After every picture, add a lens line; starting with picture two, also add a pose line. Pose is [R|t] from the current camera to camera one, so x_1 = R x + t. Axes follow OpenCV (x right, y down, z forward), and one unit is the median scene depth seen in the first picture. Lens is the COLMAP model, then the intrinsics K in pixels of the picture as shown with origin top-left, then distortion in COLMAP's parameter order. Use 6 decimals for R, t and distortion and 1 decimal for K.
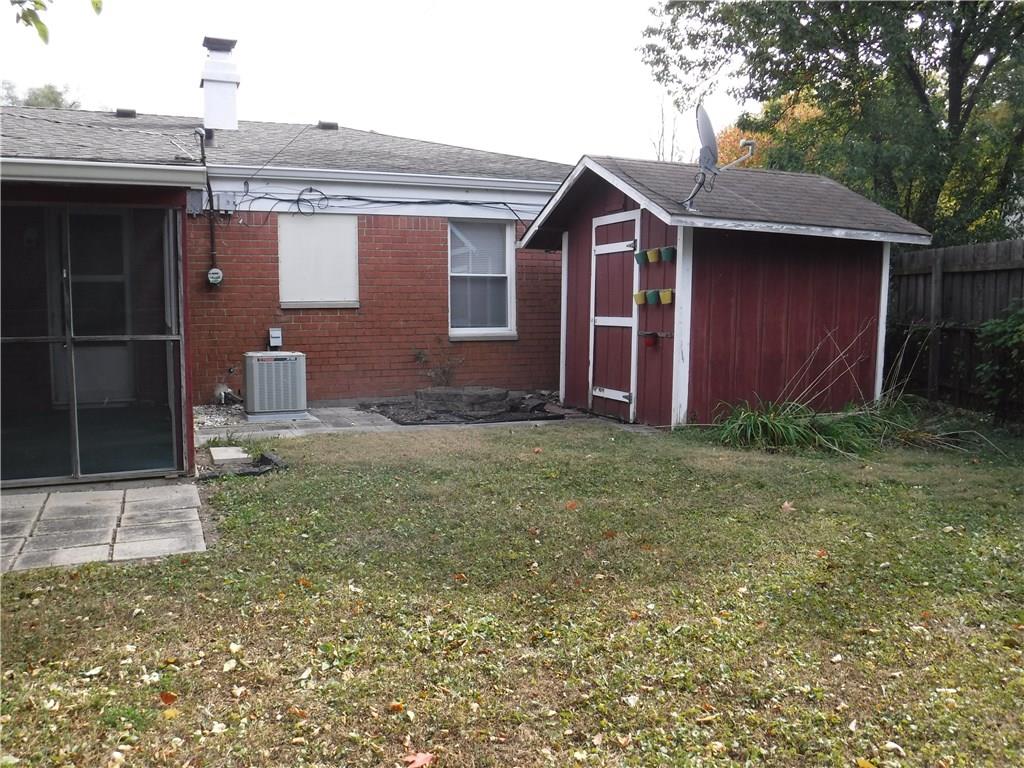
lens RADIAL K [[837.3, 0, 505.5], [0, 837.3, 391.1], [0, 0, 1]] dist [-0.091554, 0.043791]
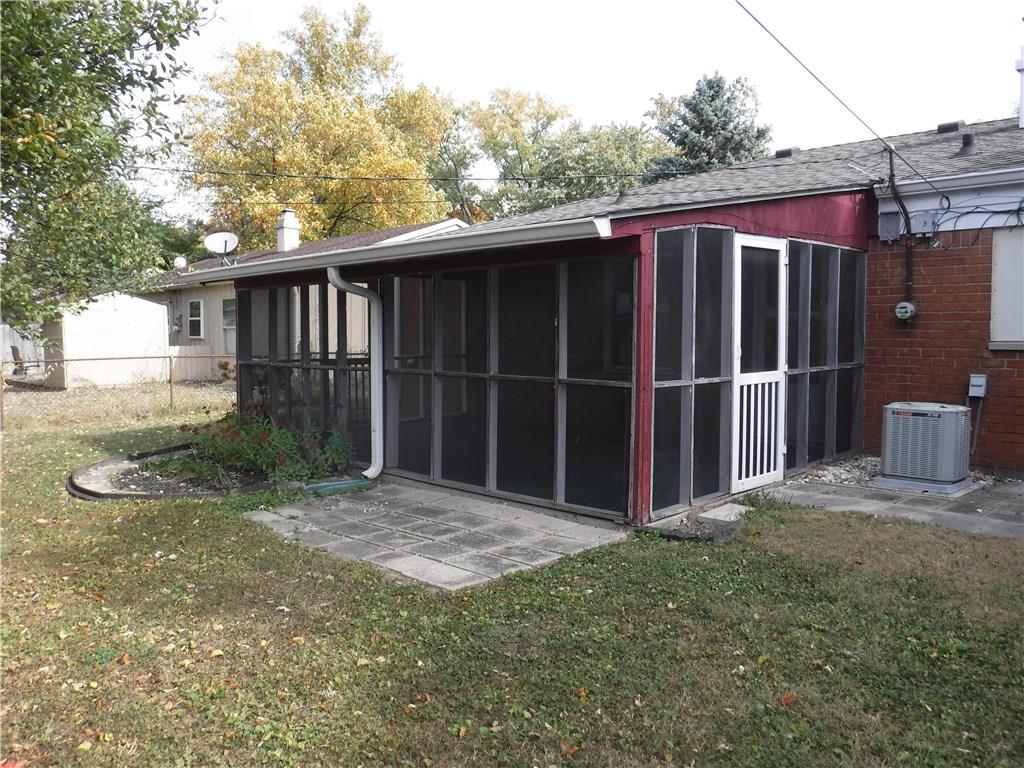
lens RADIAL K [[837.3, 0, 505.5], [0, 837.3, 391.1], [0, 0, 1]] dist [-0.091554, 0.043791]
pose [[0.353899, 0.069015, -0.932734, 0.307136], [-0.087909, 0.995313, 0.040291, -0.053413], [0.931143, 0.067737, 0.358307, 0.311506]]
